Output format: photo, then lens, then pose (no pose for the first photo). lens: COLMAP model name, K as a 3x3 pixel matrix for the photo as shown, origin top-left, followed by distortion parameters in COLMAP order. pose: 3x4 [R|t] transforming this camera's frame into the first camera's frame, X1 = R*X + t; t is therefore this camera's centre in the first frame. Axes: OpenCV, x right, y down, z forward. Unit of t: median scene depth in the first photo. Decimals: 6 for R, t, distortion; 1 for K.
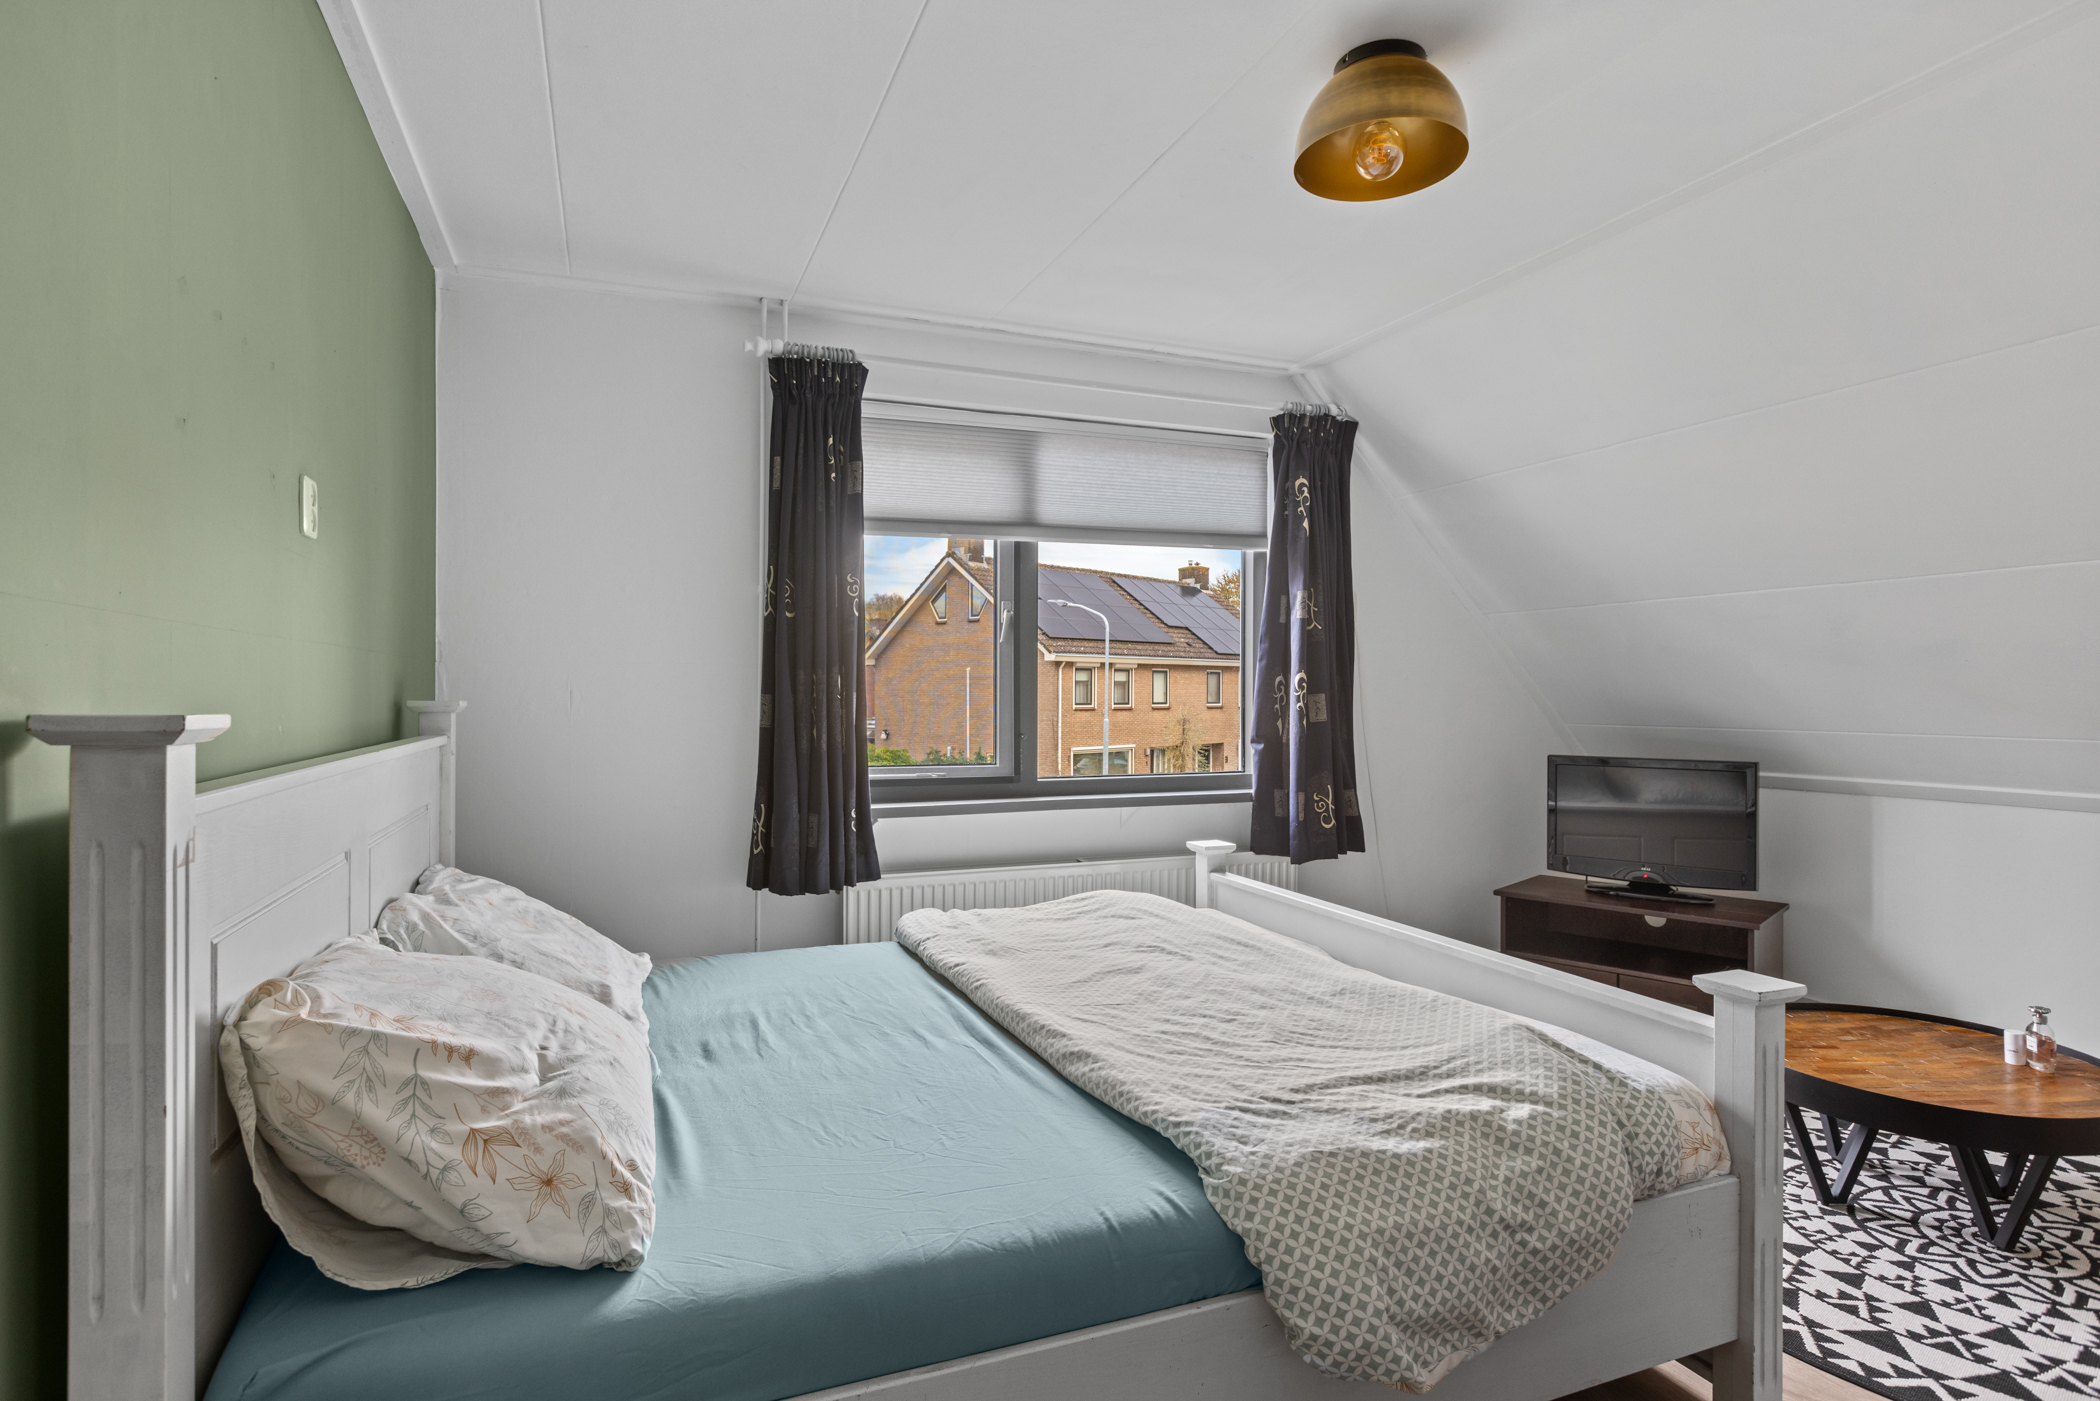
lens RADIAL K [[1086.3, 0, 1034.4], [0, 1086.3, 683.3], [0, 0, 1]] dist [0.004024, -0.001023]
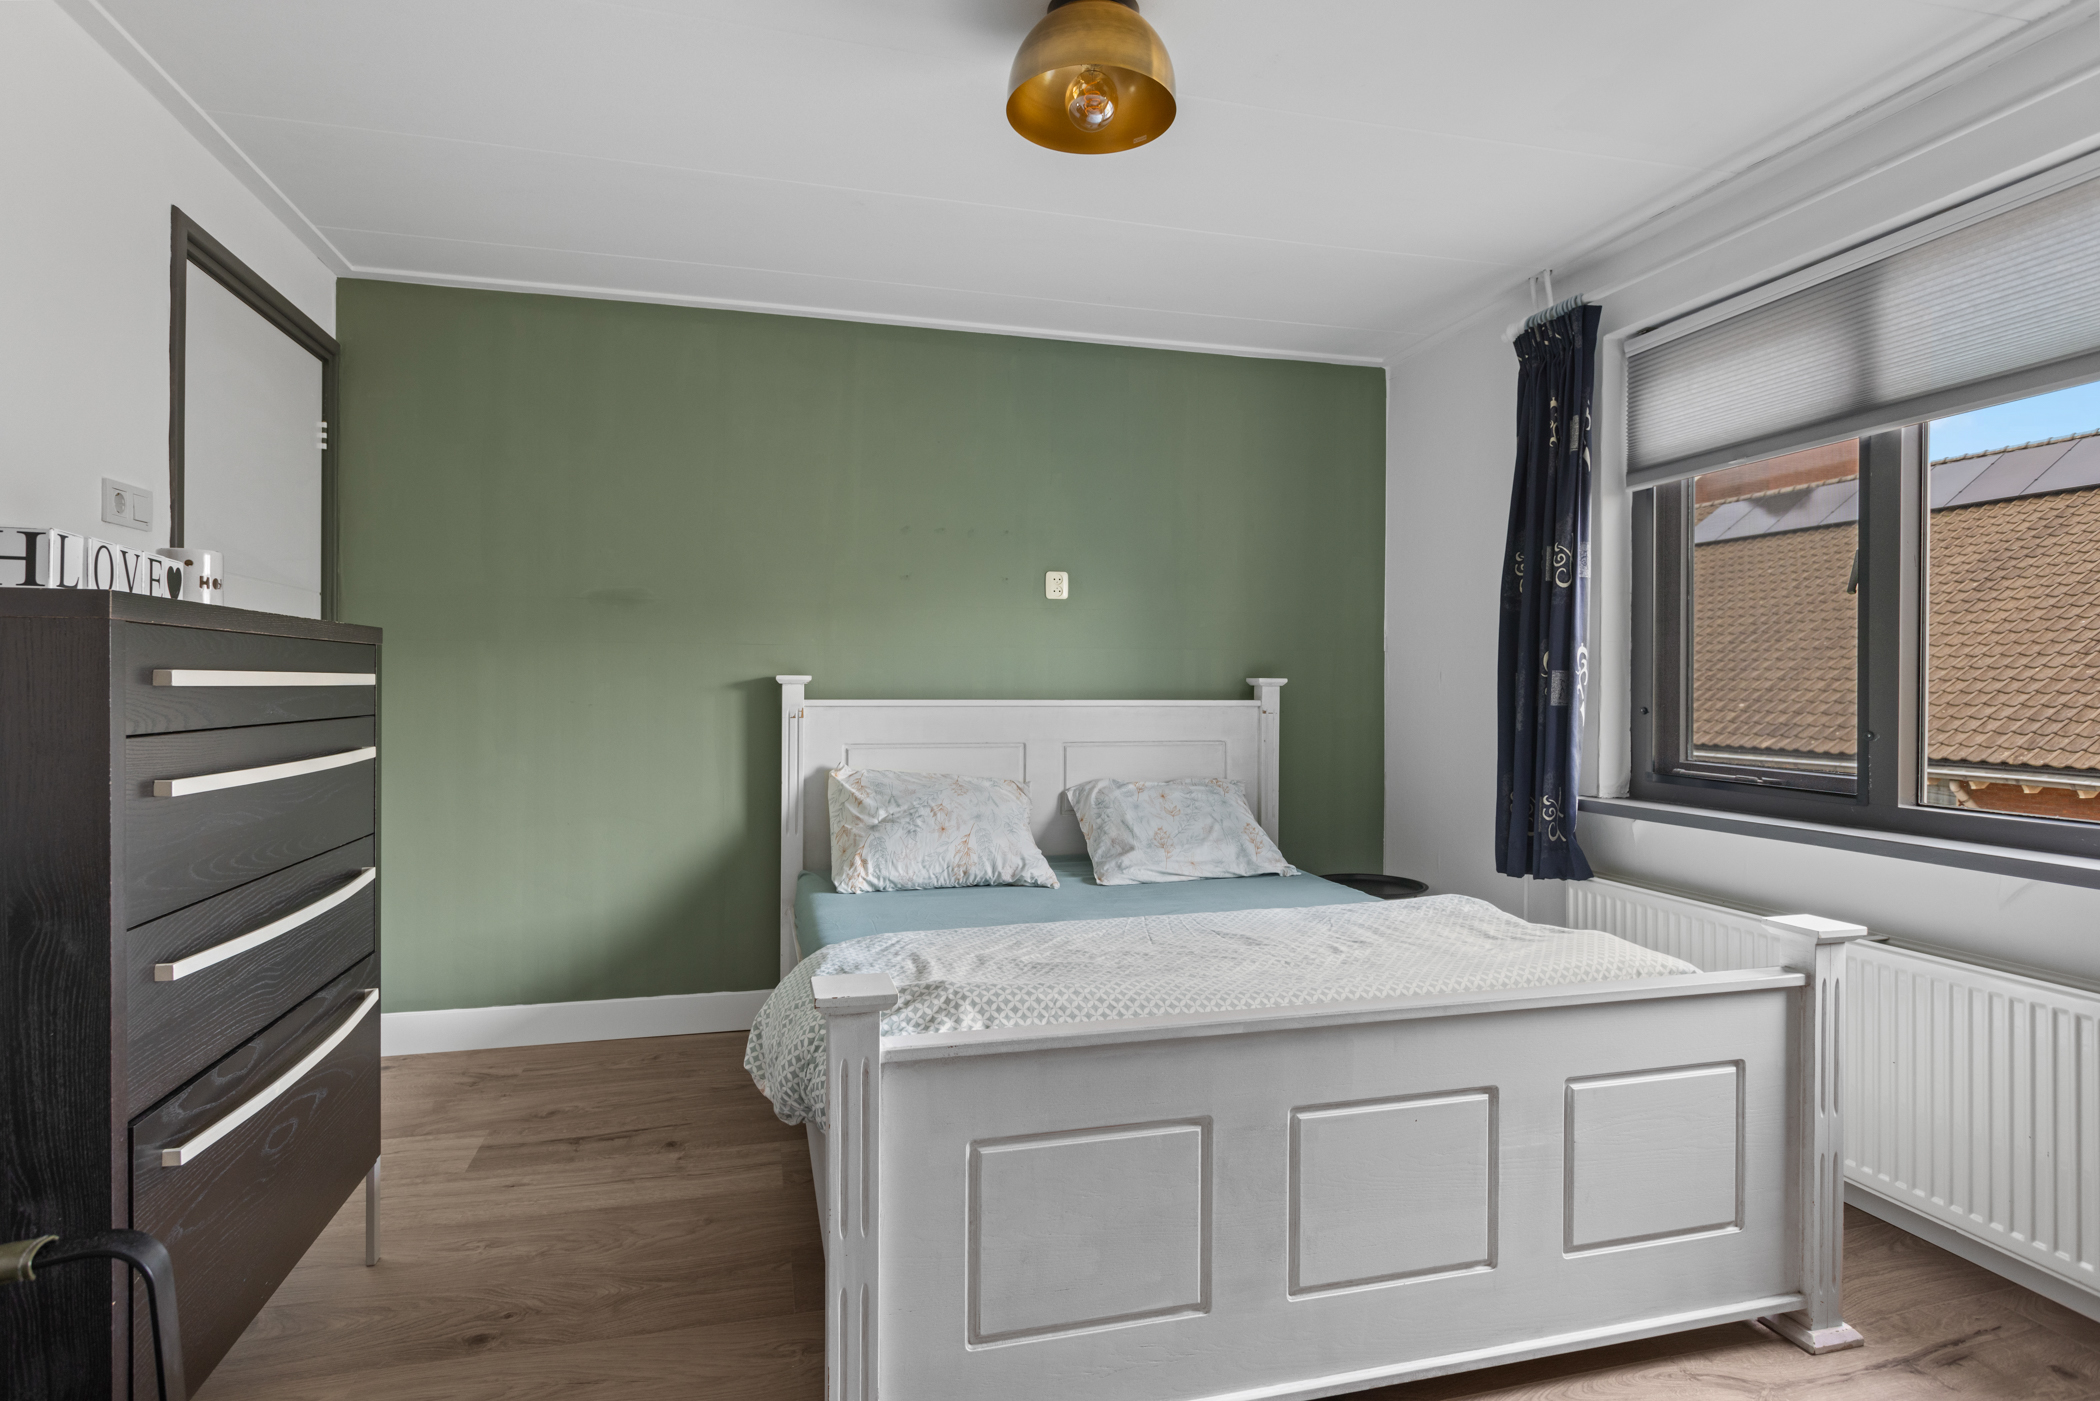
lens RADIAL K [[1086.3, 0, 1035.9], [0, 1086.3, 686.4], [0, 0, 1]] dist [0.004024, -0.001023]
pose [[-0.117462, 0.000646, -0.993077, 0.818082], [0.006605, 0.999978, -0.000131, 0.019807], [0.993055, -0.006575, -0.117464, 0.675394]]
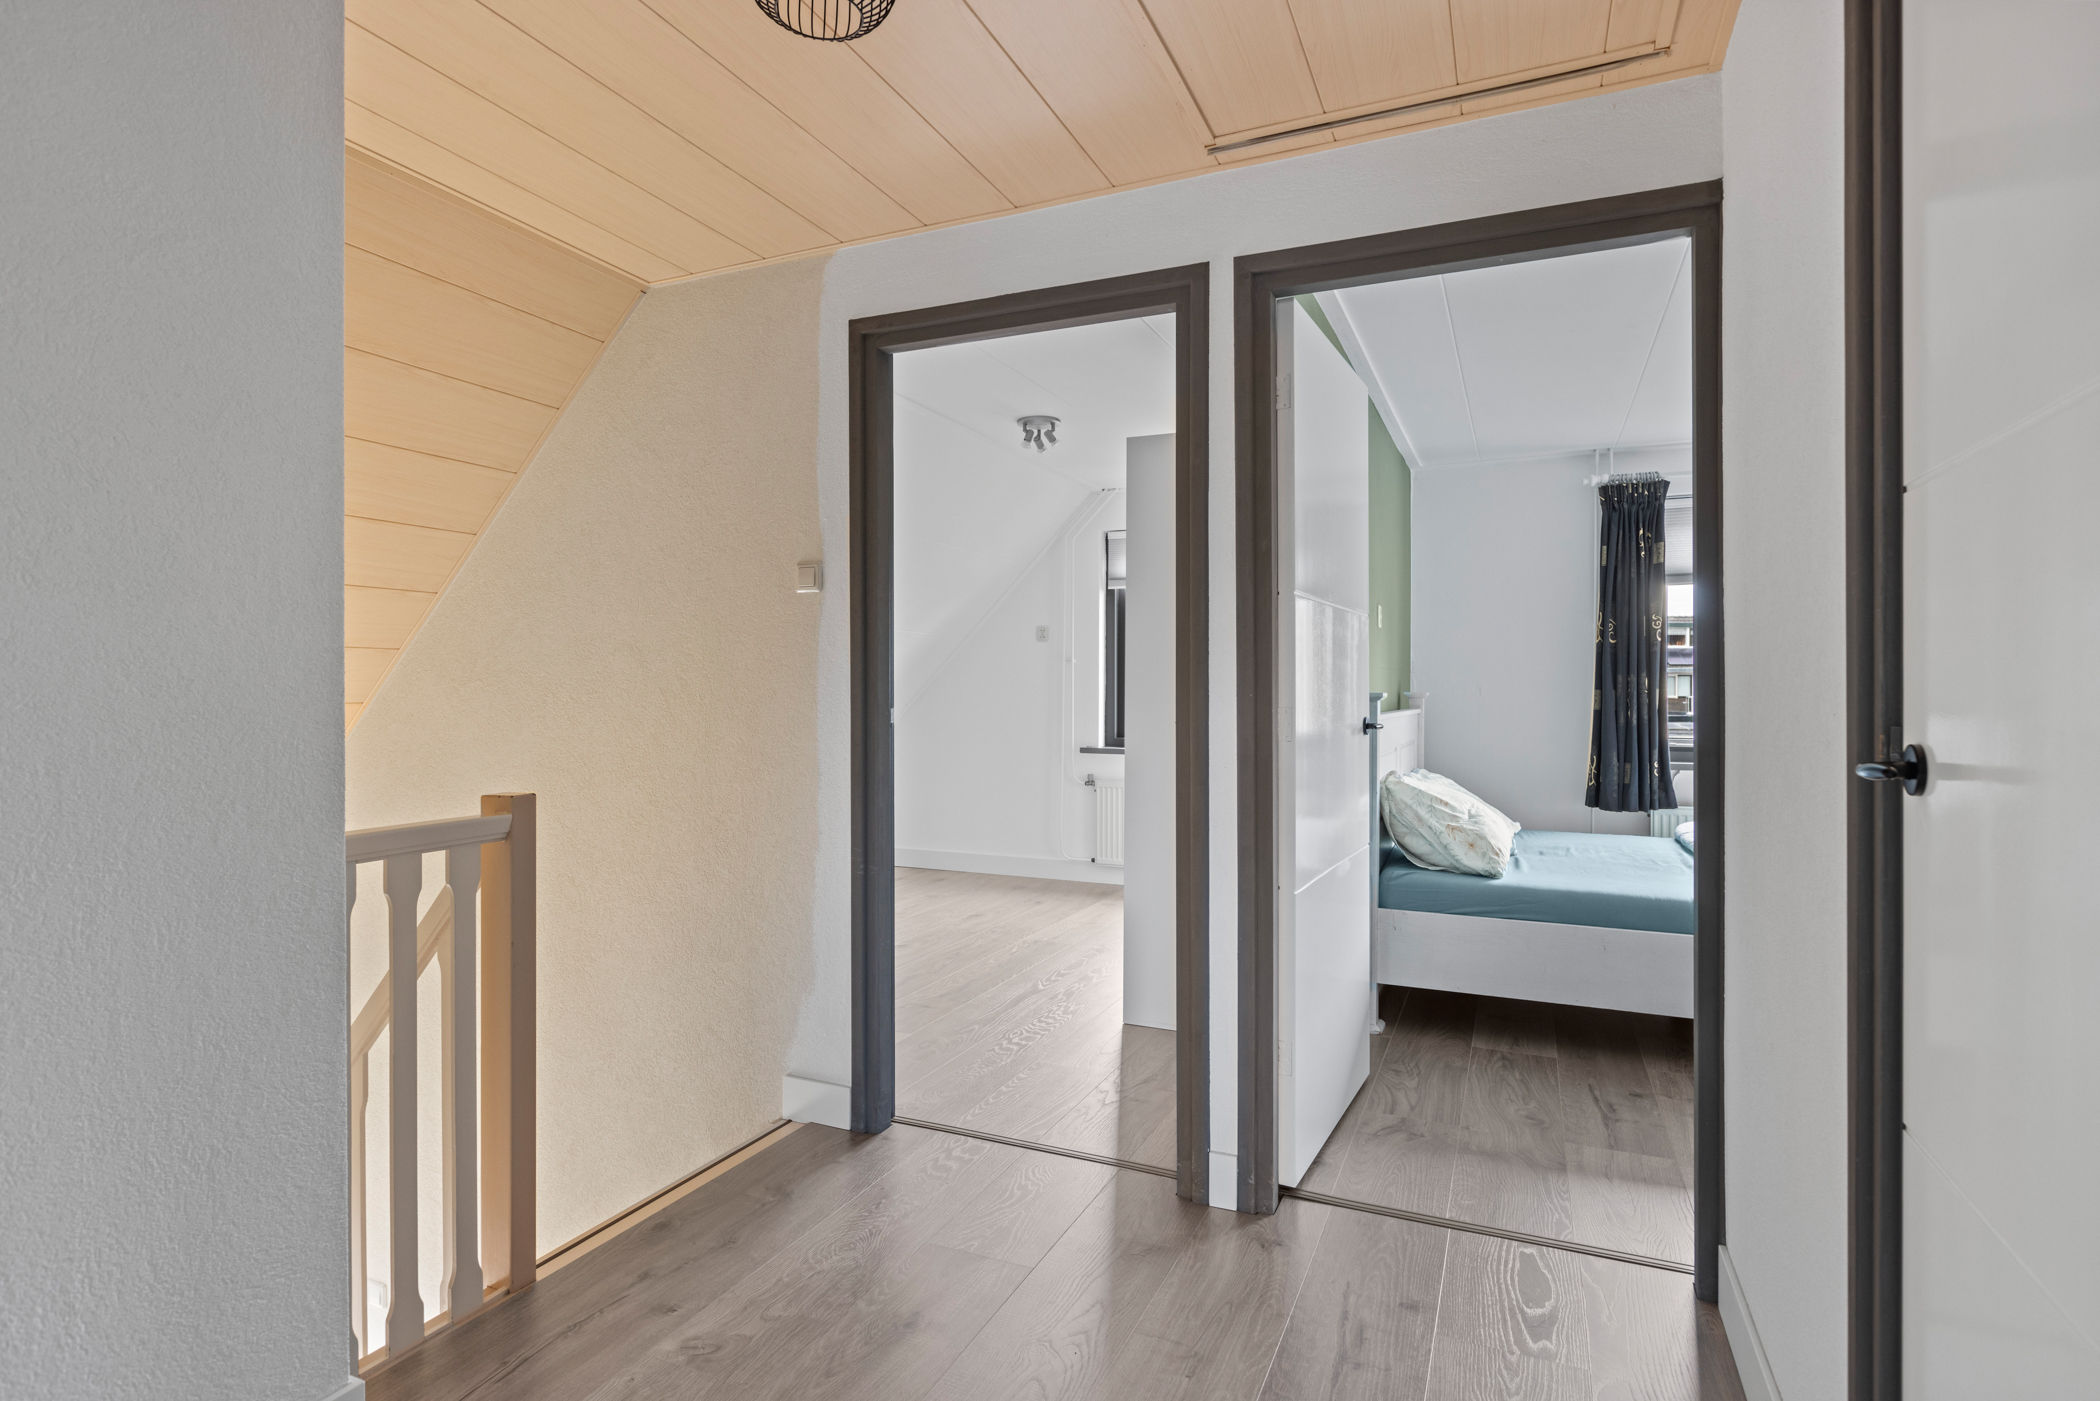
lens RADIAL K [[1086.3, 0, 1047.6], [0, 1086.3, 691.3], [0, 0, 1]] dist [0.004024, -0.001023]
pose [[0.707320, 0.004415, -0.706880, 0.335802], [0.002916, 0.999954, 0.009163, -0.004838], [0.706888, -0.008542, 0.707274, -0.773256]]
